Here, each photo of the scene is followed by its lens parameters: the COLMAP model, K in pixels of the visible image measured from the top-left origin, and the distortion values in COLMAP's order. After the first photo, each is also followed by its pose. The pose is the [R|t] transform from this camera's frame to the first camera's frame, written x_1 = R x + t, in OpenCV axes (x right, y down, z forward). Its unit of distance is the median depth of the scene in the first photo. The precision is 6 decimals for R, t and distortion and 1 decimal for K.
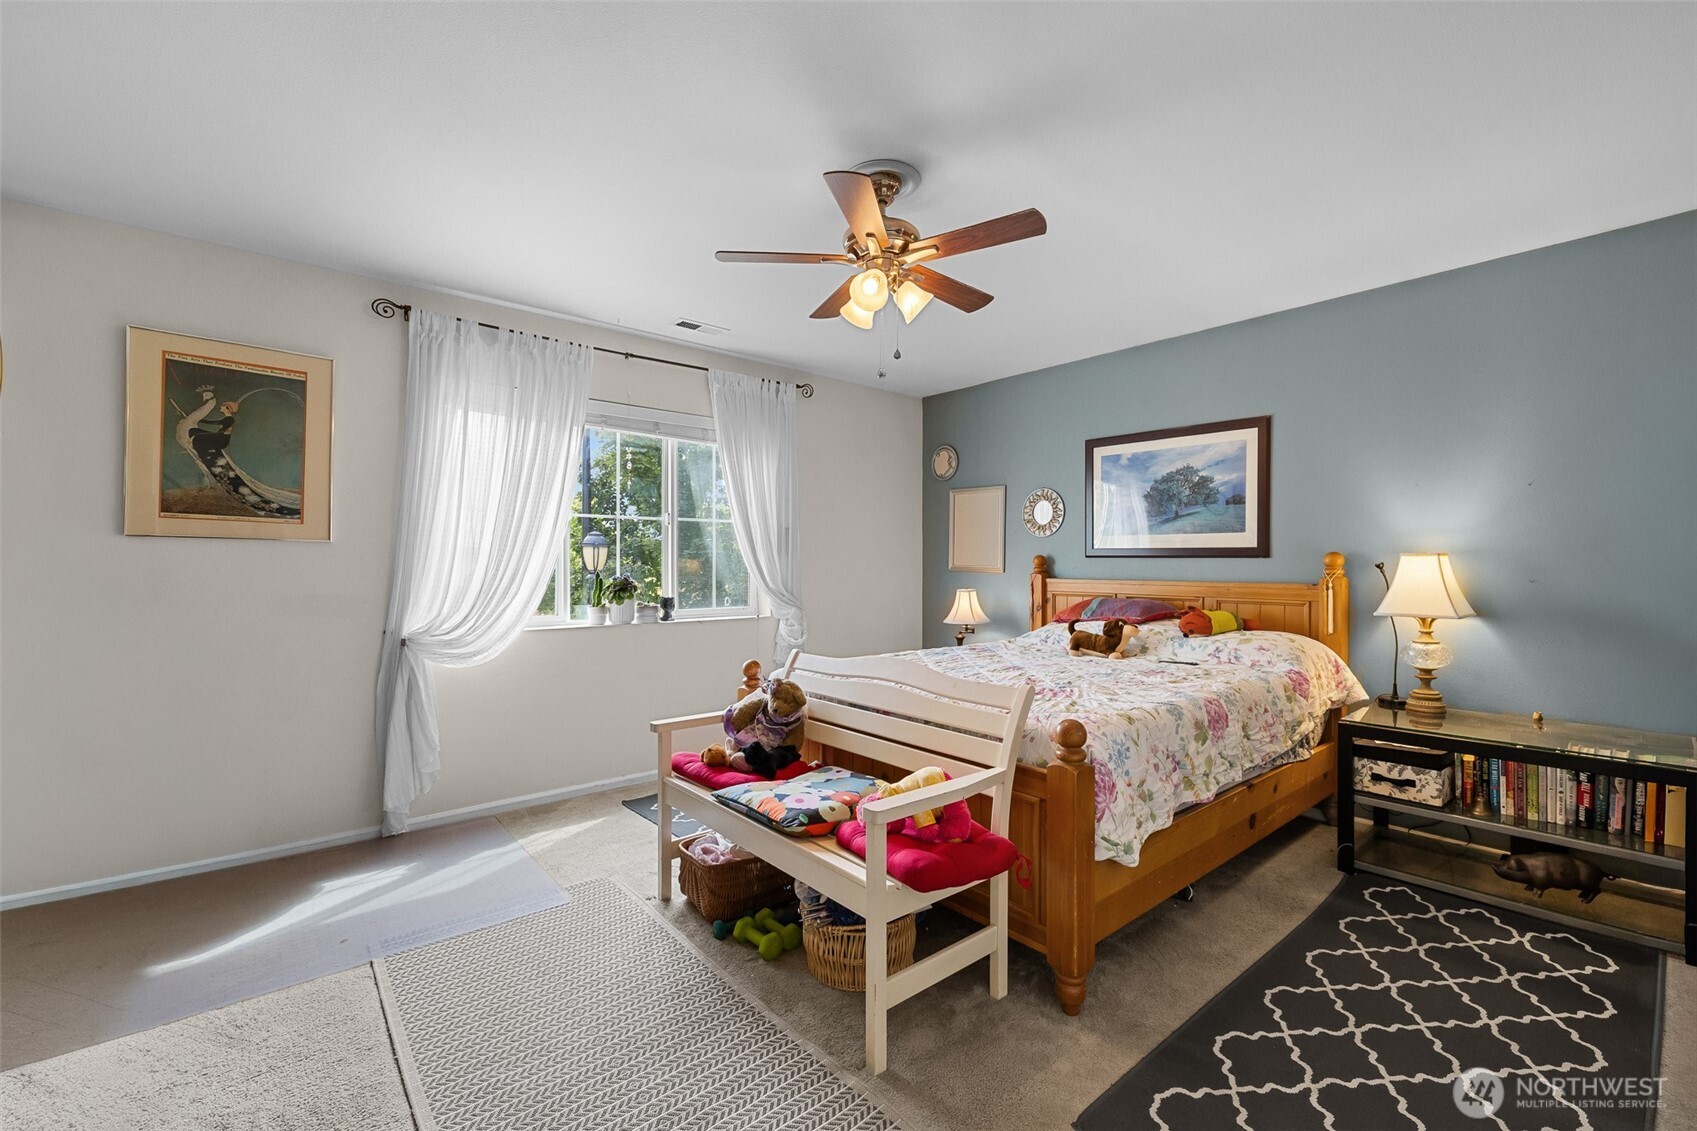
lens RADIAL K [[716.6, 0, 848.5], [0, 716.6, 565.5], [0, 0, 1]] dist [0.001368, 0.000116]
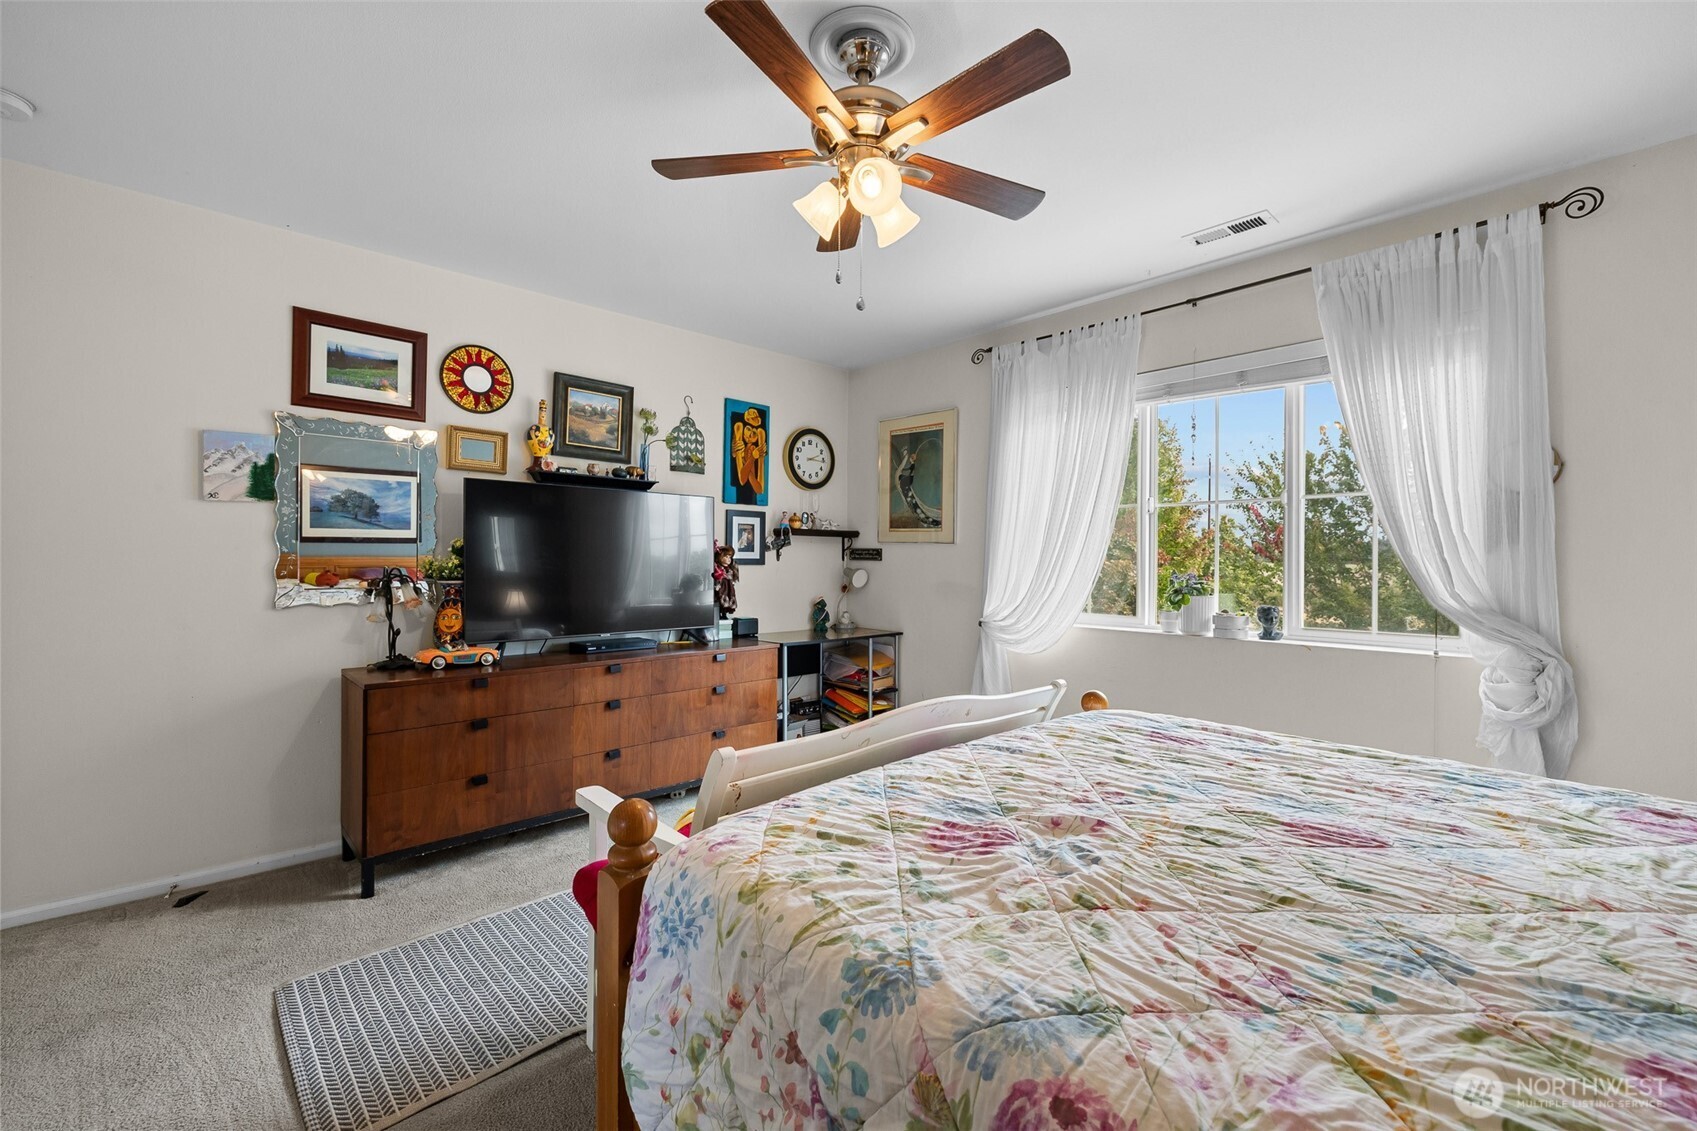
lens RADIAL K [[716.6, 0, 848.5], [0, 716.6, 565.5], [0, 0, 1]] dist [0.001368, 0.000116]
pose [[0.047862, 0.008149, -0.998821, 0.588695], [-0.005554, 0.999953, 0.007892, -0.001316], [0.998839, 0.005170, 0.047905, 0.707072]]
